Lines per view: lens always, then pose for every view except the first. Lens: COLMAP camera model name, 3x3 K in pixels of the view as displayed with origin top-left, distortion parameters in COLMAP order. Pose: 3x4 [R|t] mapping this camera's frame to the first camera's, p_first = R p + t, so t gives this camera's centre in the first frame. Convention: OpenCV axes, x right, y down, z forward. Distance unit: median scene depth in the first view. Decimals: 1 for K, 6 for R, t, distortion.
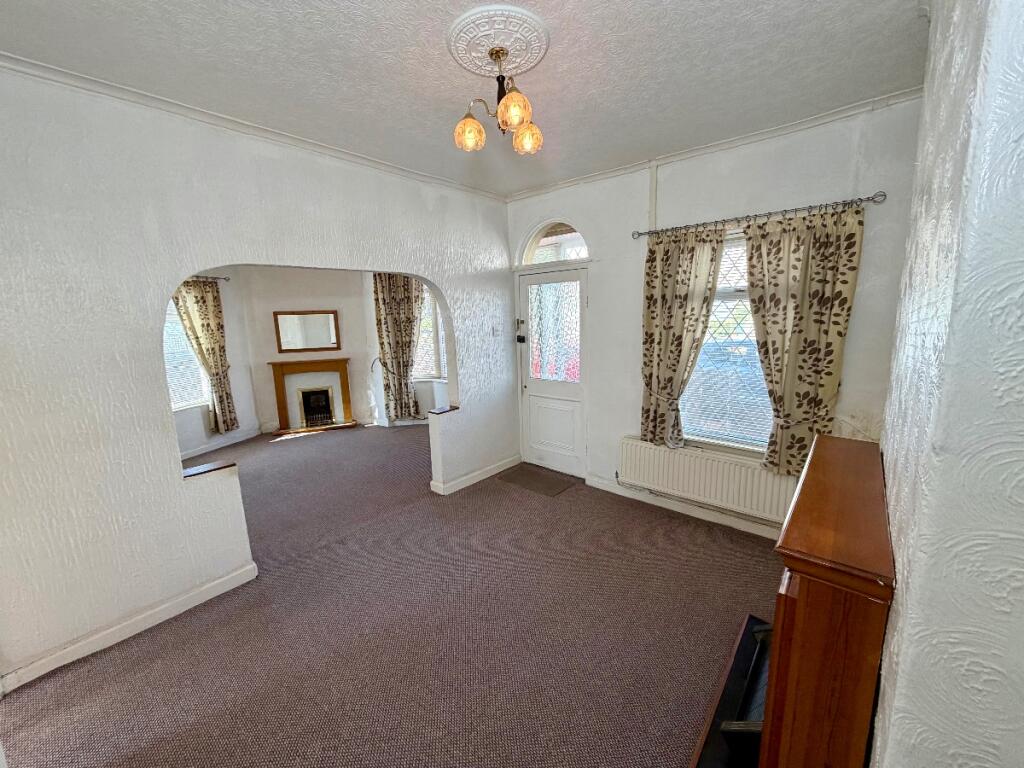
lens RADIAL K [[406.7, 0, 514.8], [0, 406.7, 384.9], [0, 0, 1]] dist [0.002763, 0.000161]
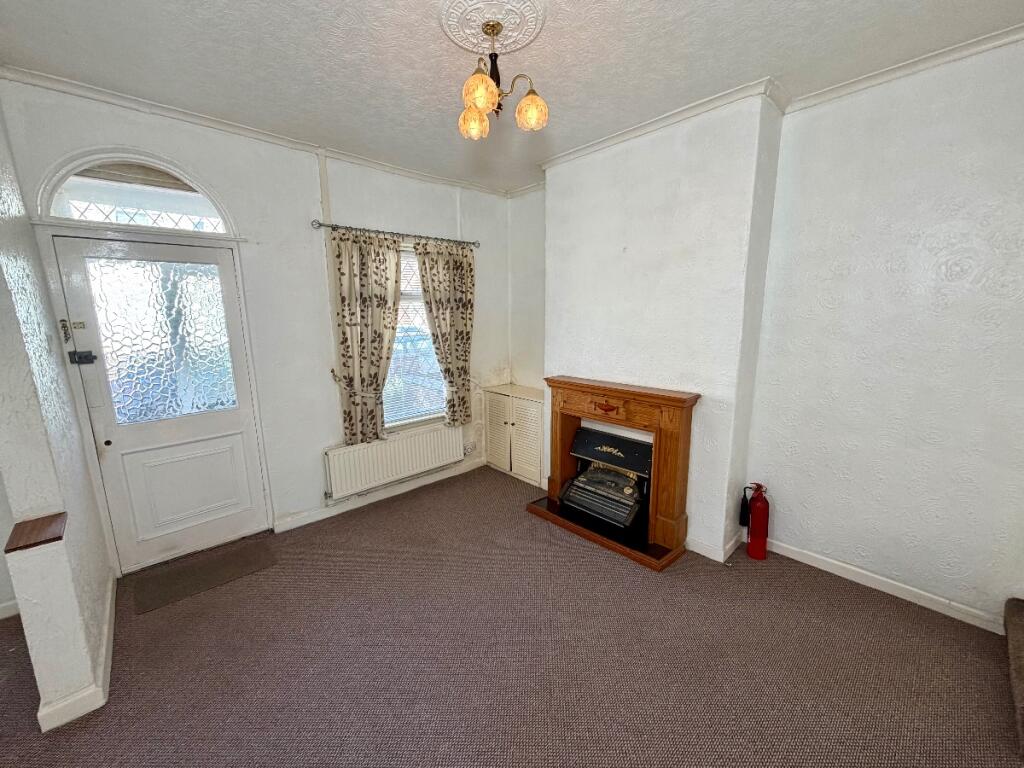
lens RADIAL K [[406.7, 0, 515.3], [0, 406.7, 384.8], [0, 0, 1]] dist [0.002763, 0.000161]
pose [[0.120097, -0.157688, 0.980159, -0.642653], [0.175680, 0.975099, 0.135348, -0.072438], [-0.977094, 0.155940, 0.144809, 0.539241]]
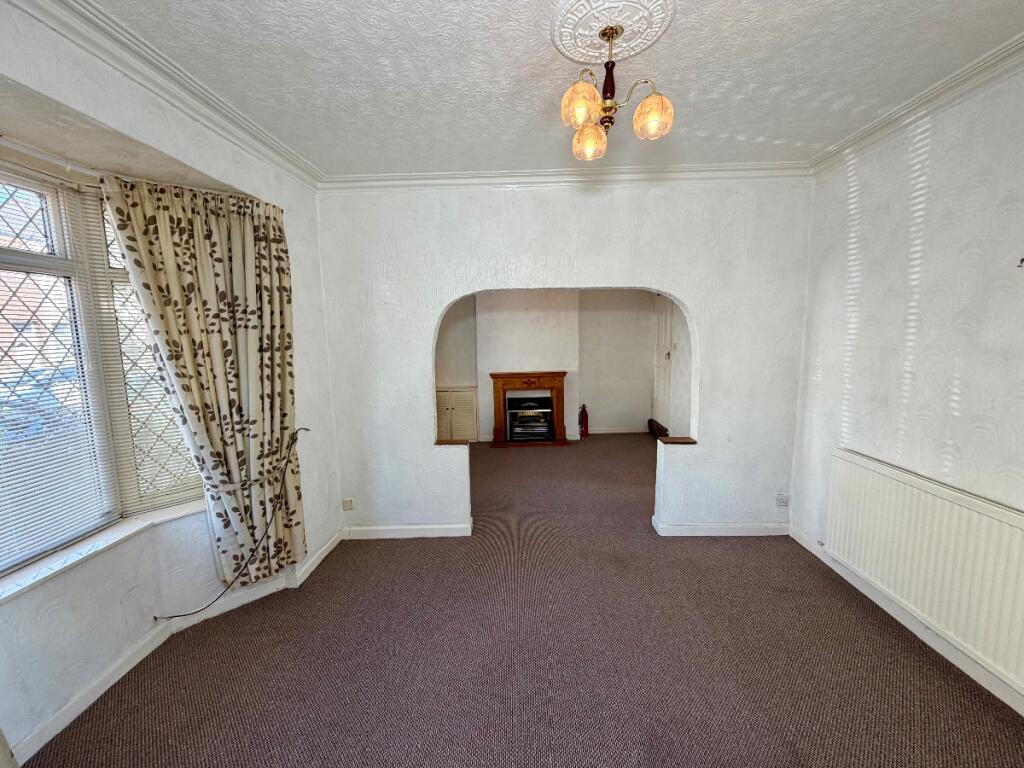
lens RADIAL K [[406.7, 0, 513.5], [0, 406.7, 381.9], [0, 0, 1]] dist [0.002763, 0.000161]
pose [[-0.622059, -0.055933, 0.780970, -1.000892], [0.170180, 0.963941, 0.204589, -0.206145], [-0.764253, 0.260172, -0.590109, 1.301899]]
